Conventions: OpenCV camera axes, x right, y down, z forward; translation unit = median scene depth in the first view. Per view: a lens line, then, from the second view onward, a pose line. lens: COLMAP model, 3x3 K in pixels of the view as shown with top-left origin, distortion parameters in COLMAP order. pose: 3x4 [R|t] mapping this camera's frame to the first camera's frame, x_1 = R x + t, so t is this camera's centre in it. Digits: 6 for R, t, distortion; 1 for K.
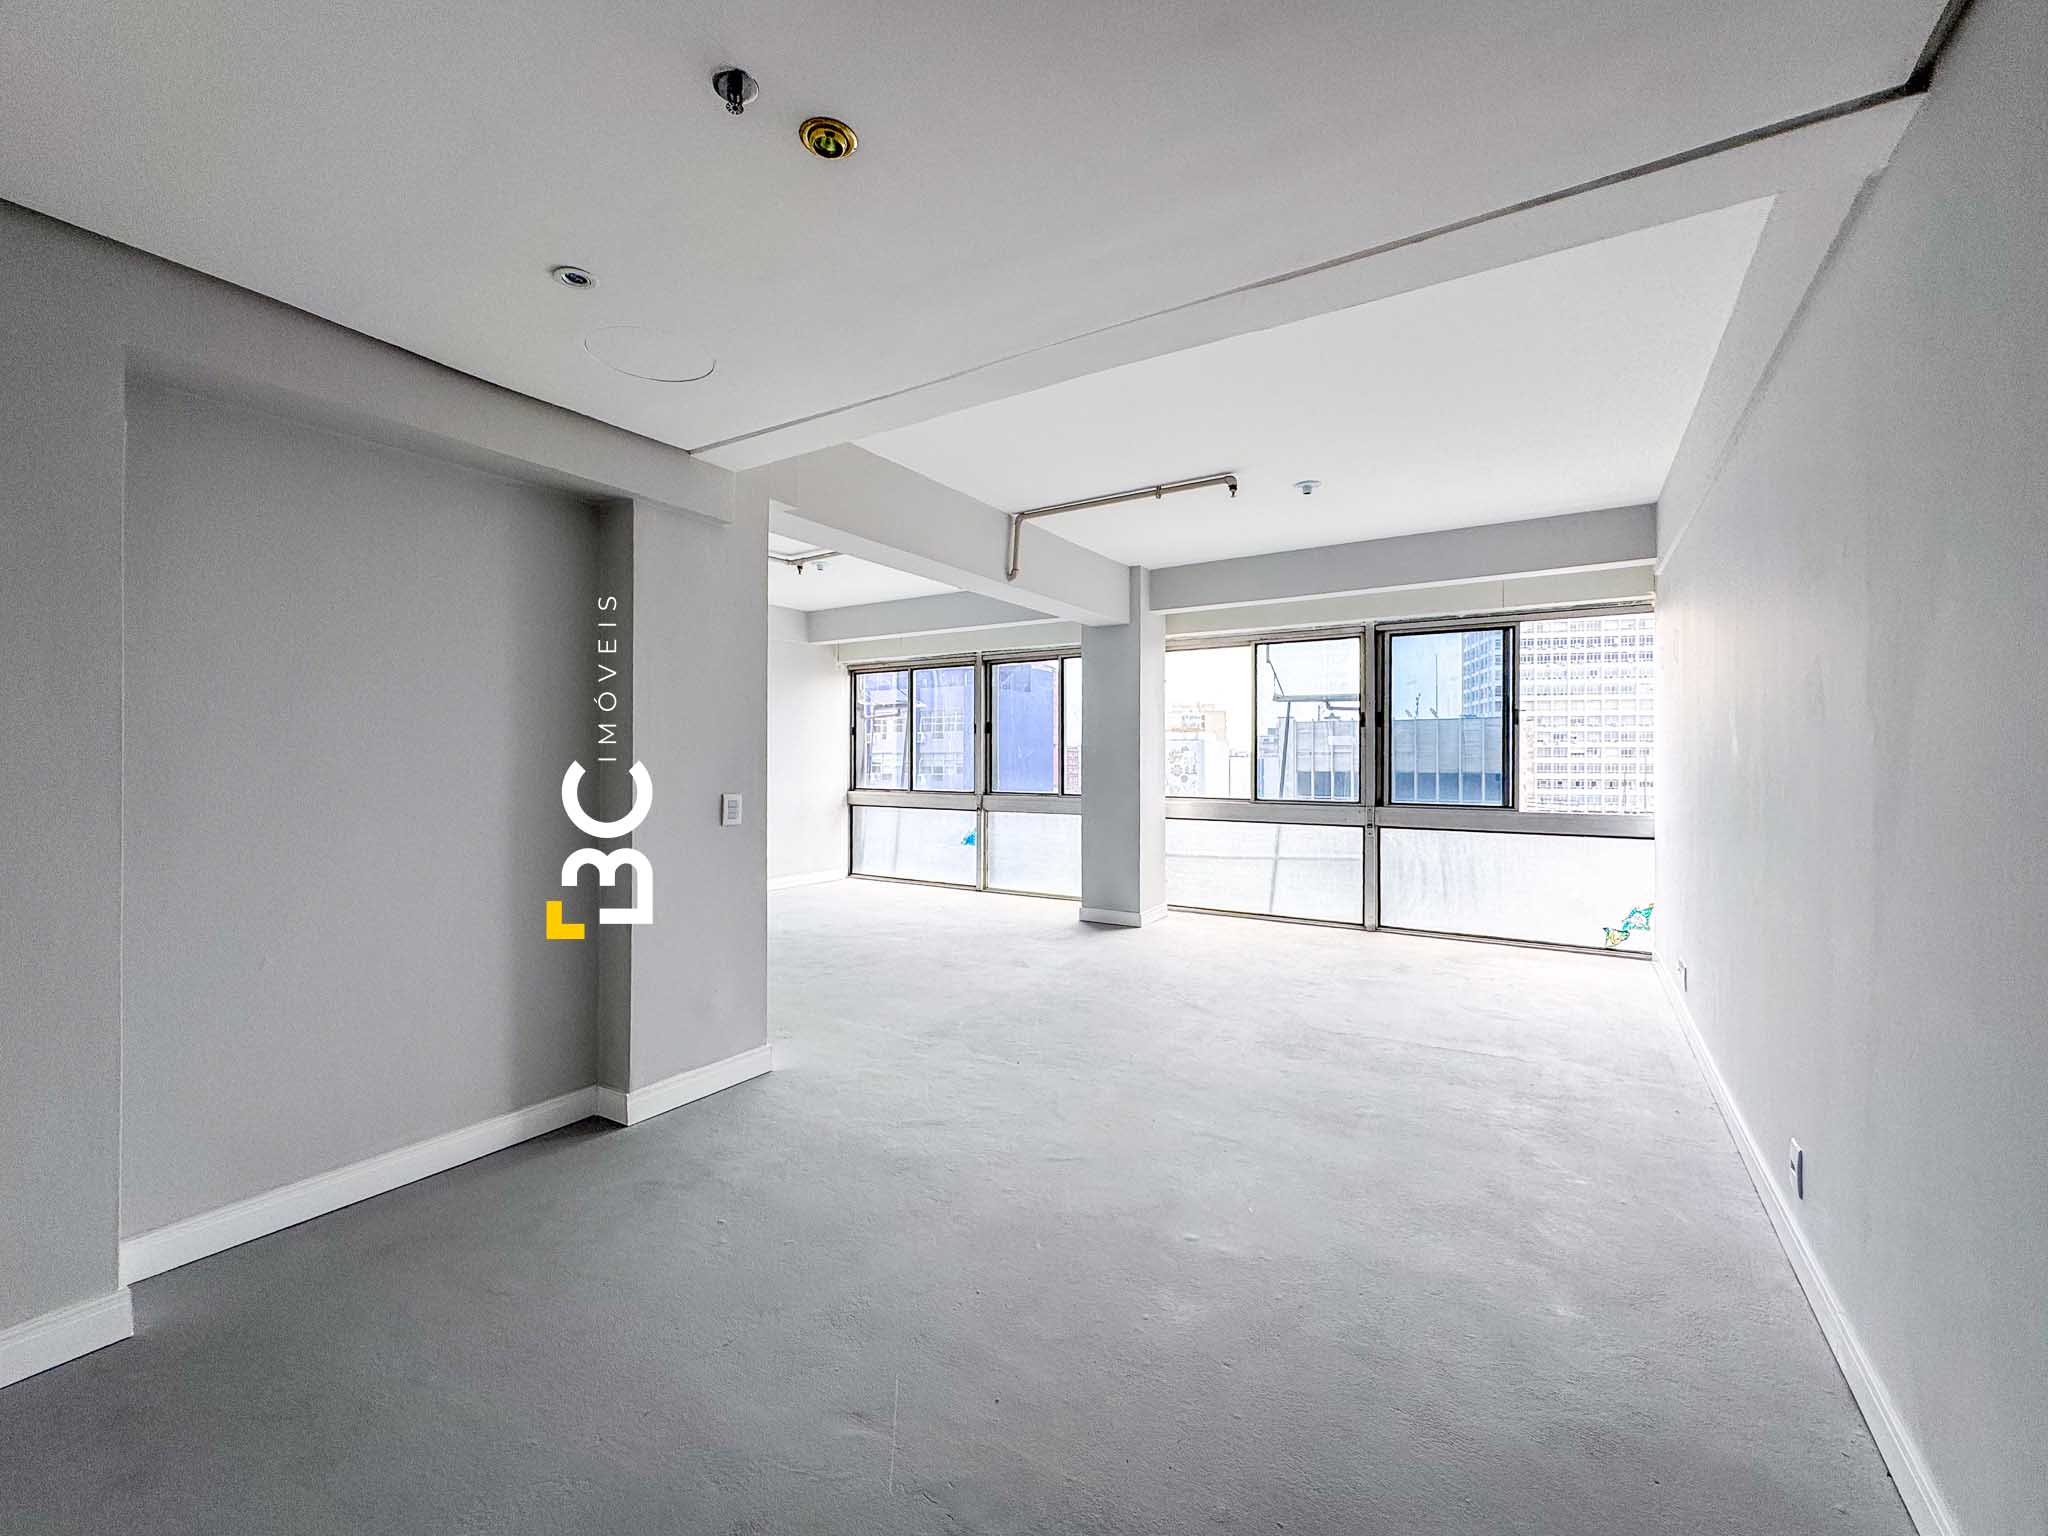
lens RADIAL K [[851.7, 0, 1002.9], [0, 851.7, 760.9], [0, 0, 1]] dist [-0.001062, 0.000141]
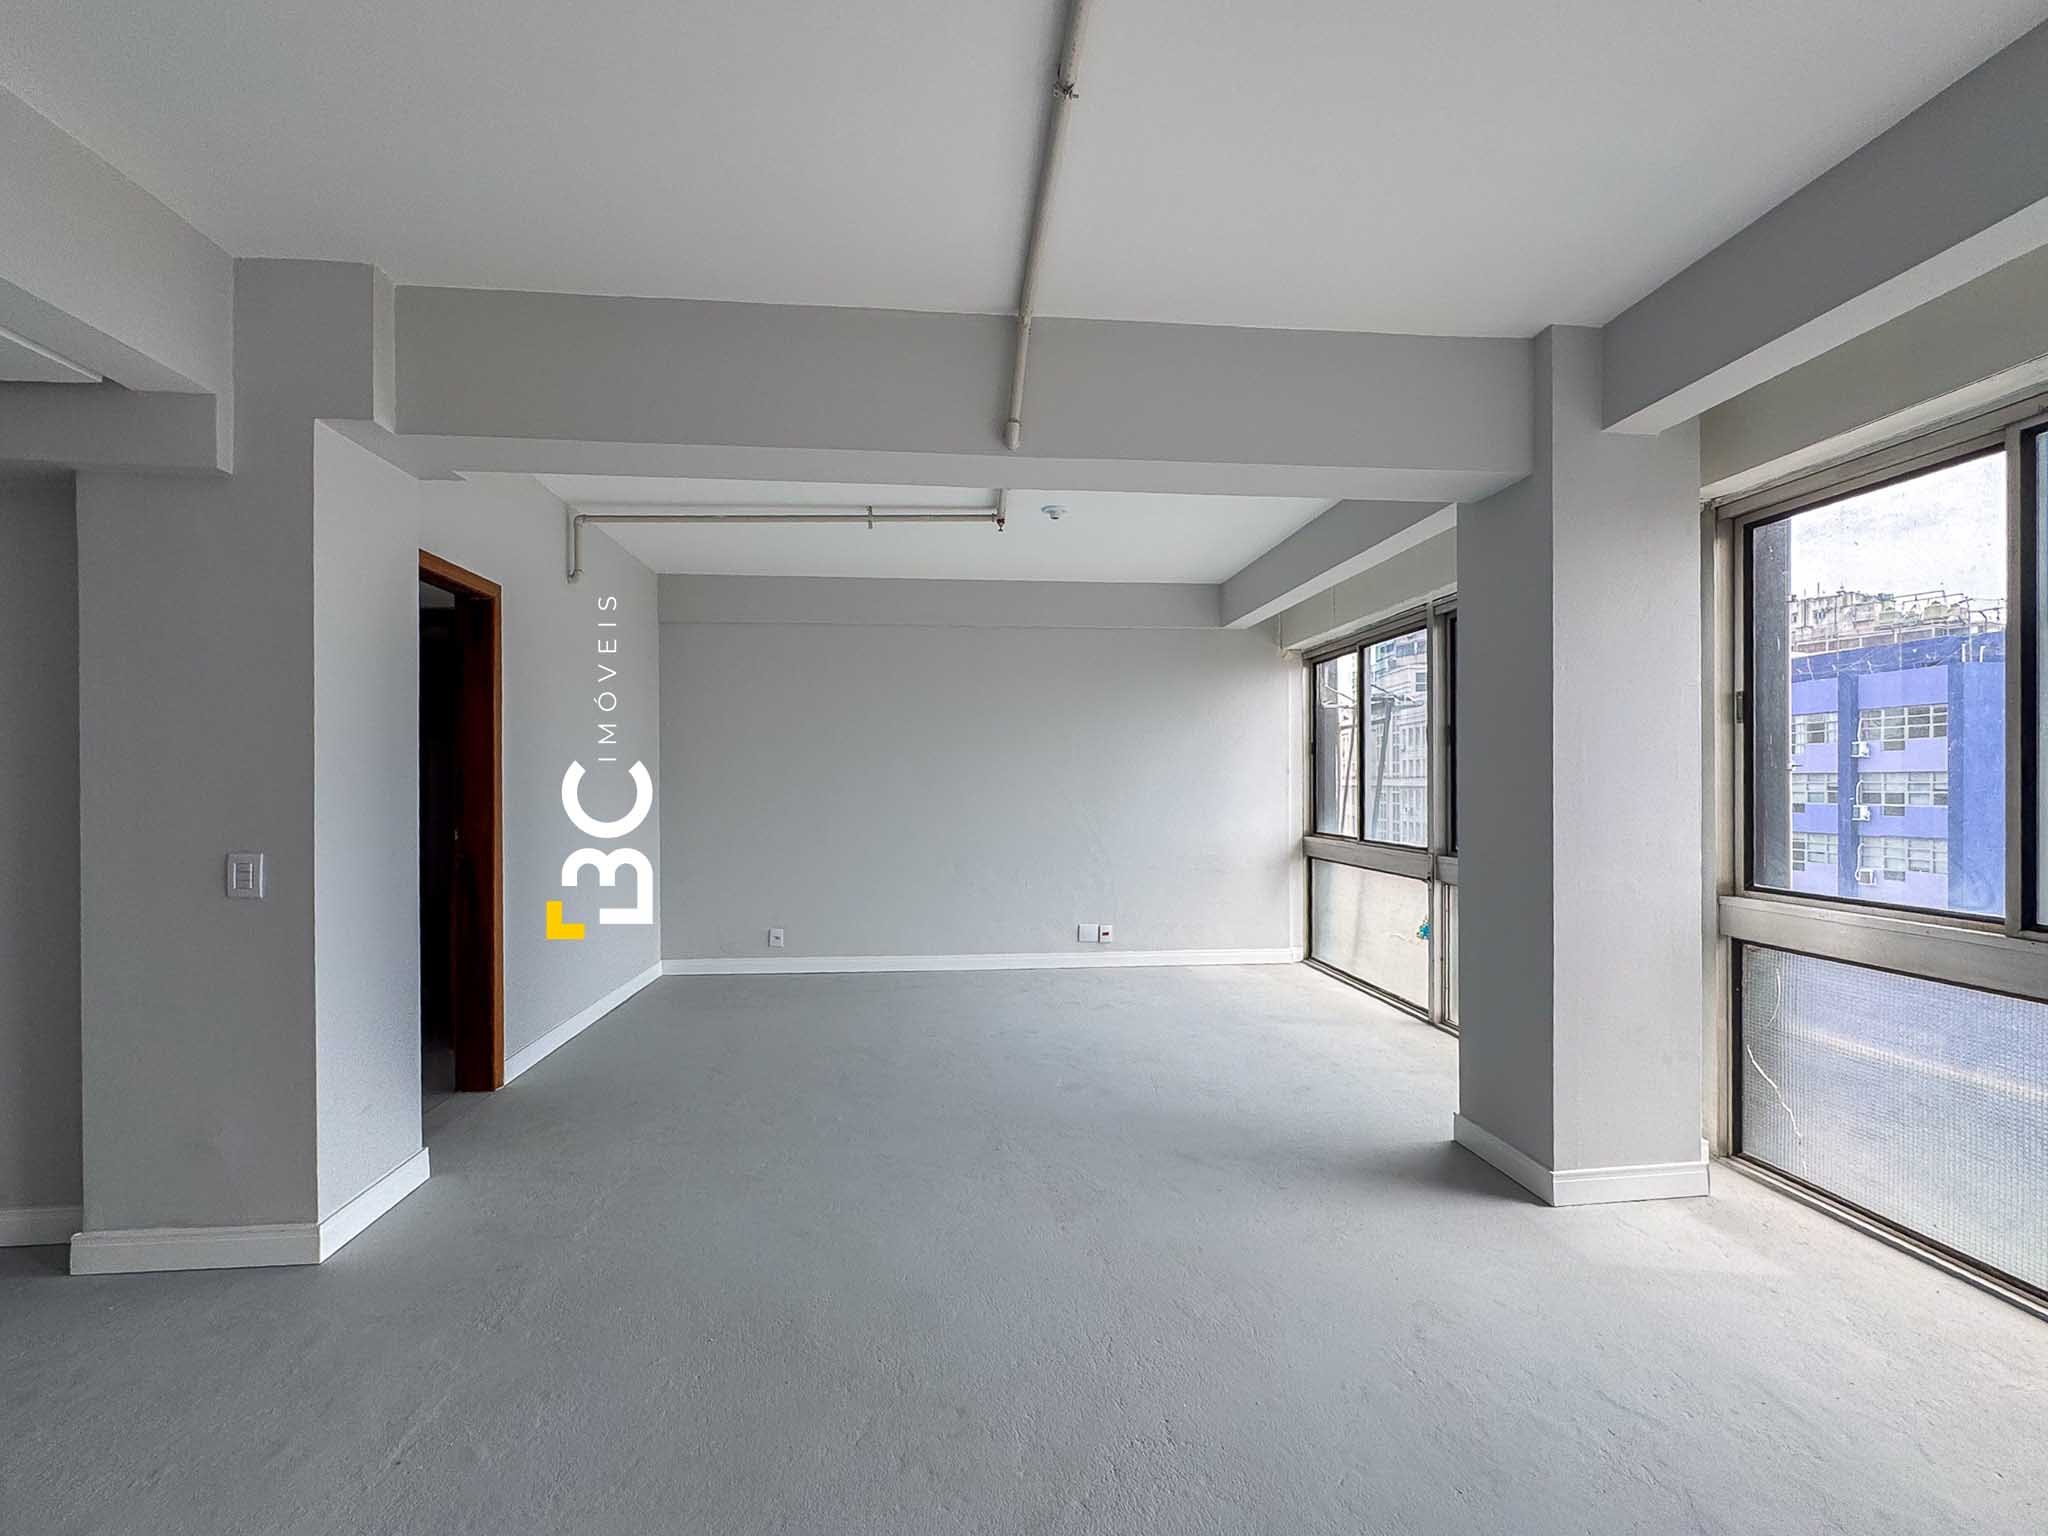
lens RADIAL K [[896.3, 0, 1016.3], [0, 896.3, 785.5], [0, 0, 1]] dist [-0.001411, -0.000225]
pose [[0.628151, -0.002250, -0.778088, 0.316875], [0.002642, 0.999996, -0.000759, -0.006924], [0.778087, -0.001579, 0.628154, 0.496875]]
